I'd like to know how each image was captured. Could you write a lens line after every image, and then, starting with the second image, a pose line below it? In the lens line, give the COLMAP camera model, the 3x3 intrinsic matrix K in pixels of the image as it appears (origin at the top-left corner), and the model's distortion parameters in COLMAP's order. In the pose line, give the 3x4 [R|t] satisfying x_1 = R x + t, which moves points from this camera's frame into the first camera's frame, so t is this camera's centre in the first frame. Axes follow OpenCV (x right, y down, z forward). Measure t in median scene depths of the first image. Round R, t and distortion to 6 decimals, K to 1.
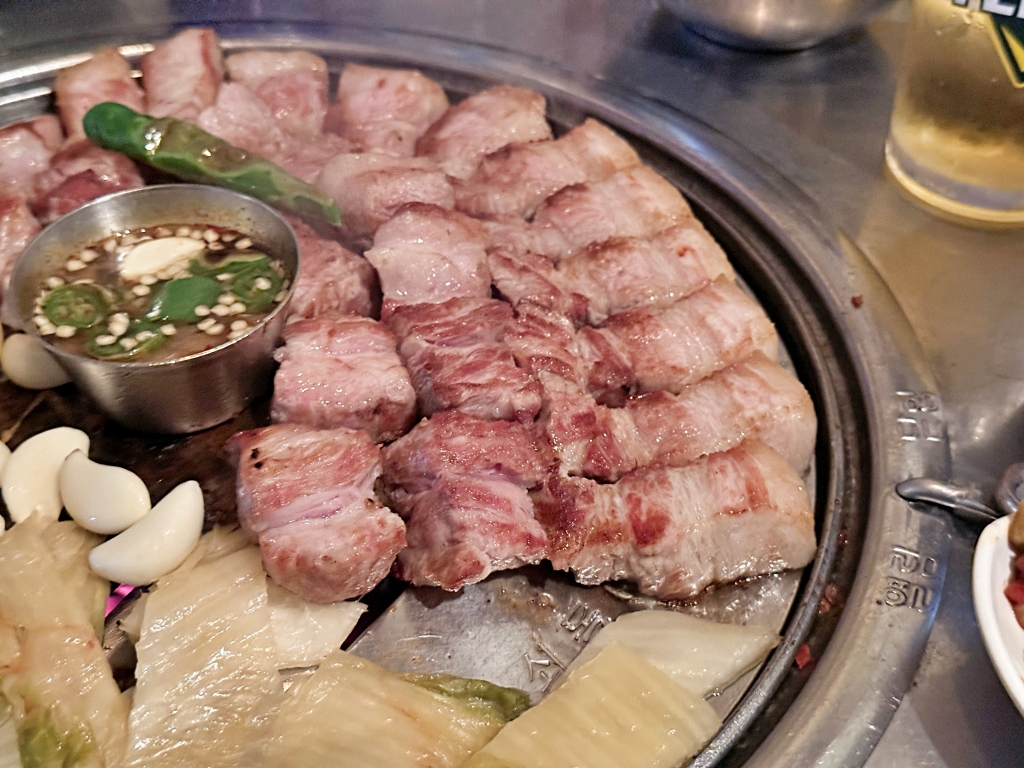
lens RADIAL K [[1420.8, 0, 491.5], [0, 1420.8, 391.8], [0, 0, 1]] dist [0.094659, 0.000000]
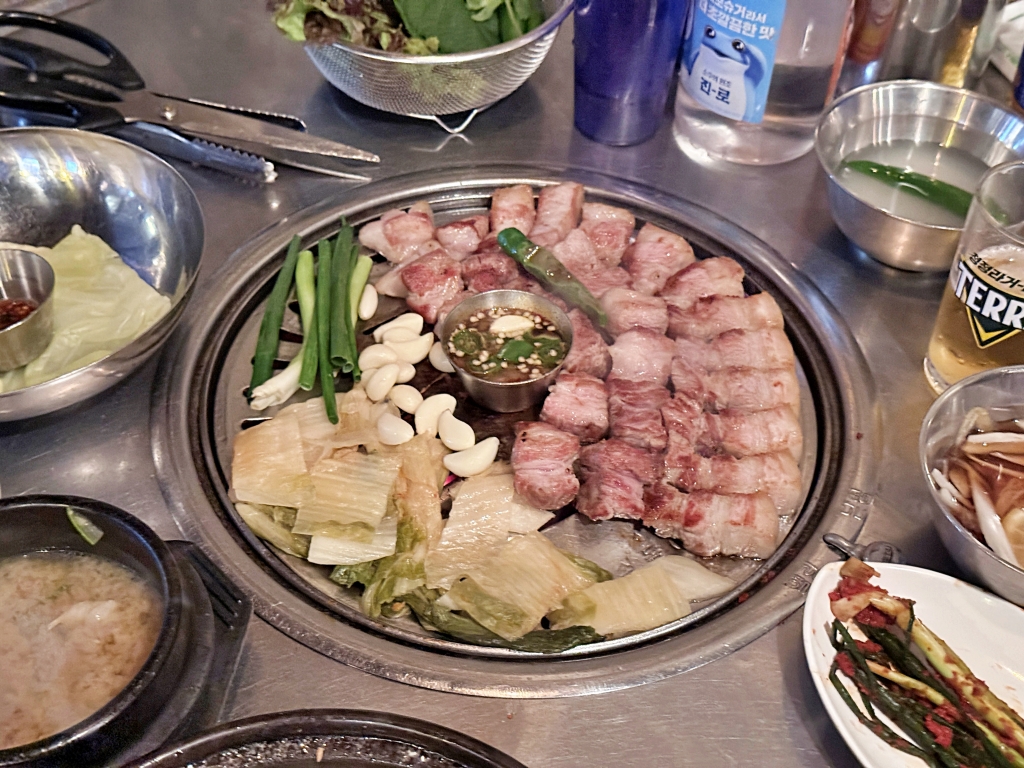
lens RADIAL K [[1420.8, 0, 505.7], [0, 1420.8, 384.6], [0, 0, 1]] dist [0.094659, 0.000000]
pose [[0.934135, 0.268335, -0.235345, 0.272297], [-0.253068, 0.962927, 0.093427, -0.204964], [0.251690, -0.027715, 0.967411, -1.013079]]
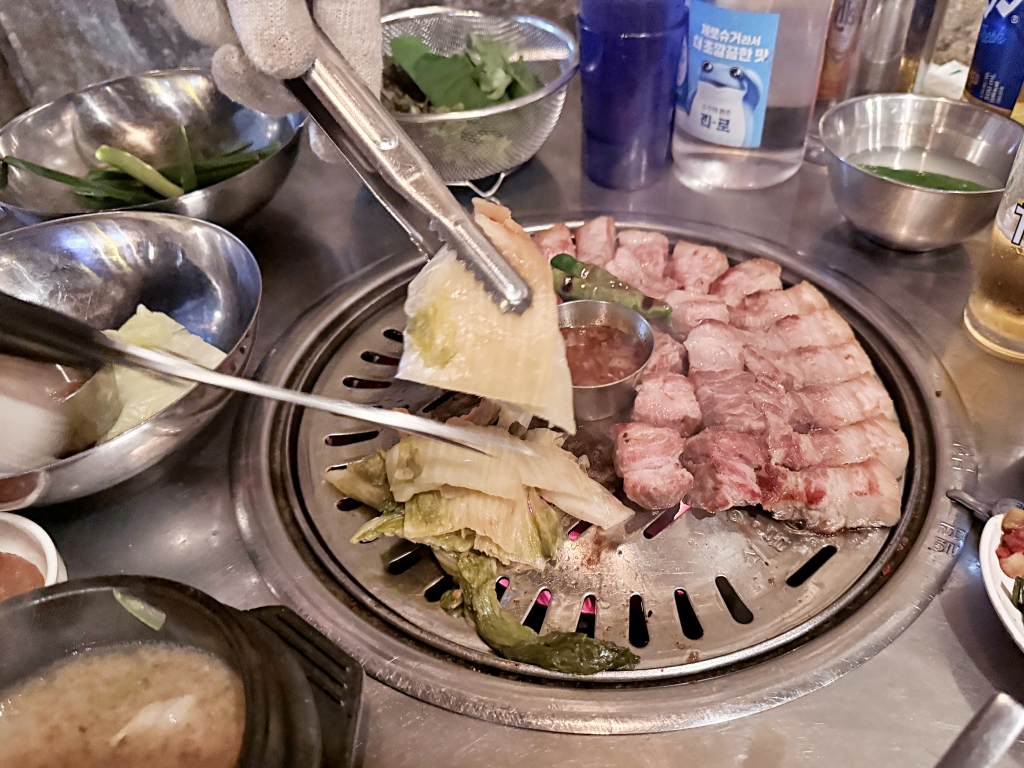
lens RADIAL K [[821.7, 0, 553.2], [0, 821.7, 427.5], [0, 0, 1]] dist [0.026921, -0.086070]
pose [[0.977250, 0.122319, -0.173266, -0.055286], [-0.116229, 0.992207, 0.044906, -0.008626], [0.177409, -0.023745, 0.983851, -0.186215]]
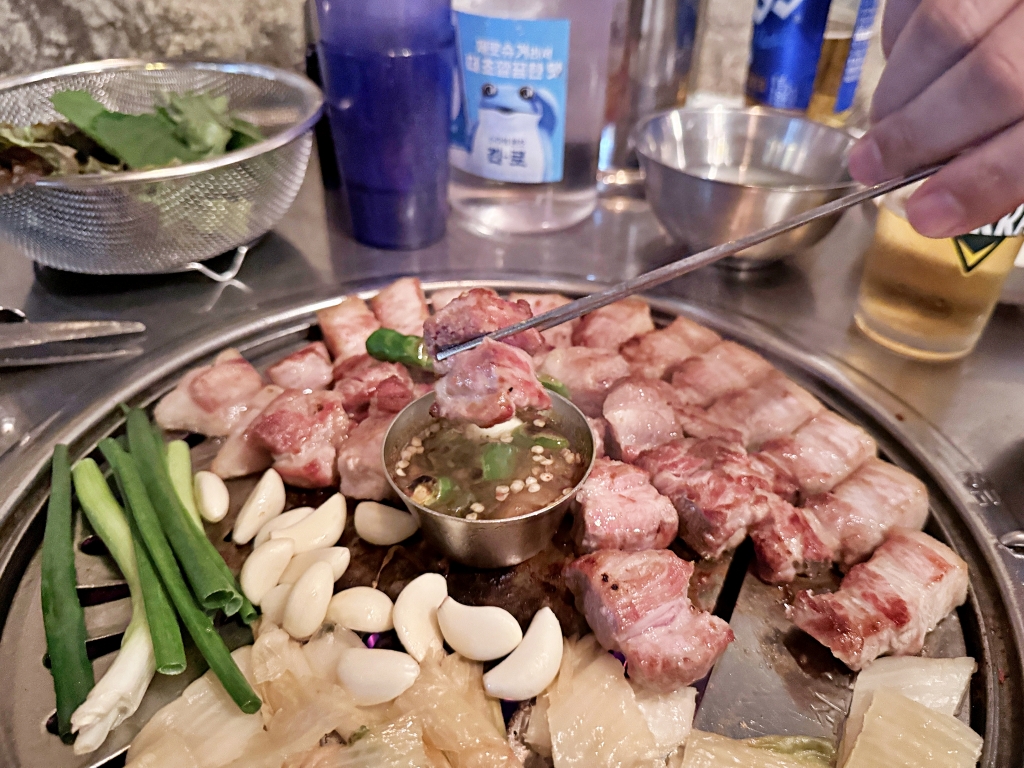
lens RADIAL K [[760.2, 0, 512.0], [0, 760.2, 368.7], [0, 0, 1]] dist [-0.012311, -0.001620]
pose [[0.982440, -0.083266, 0.166967, -0.314884], [0.105672, 0.985848, -0.130141, -0.057937], [-0.153767, 0.145499, 0.977336, 0.287868]]
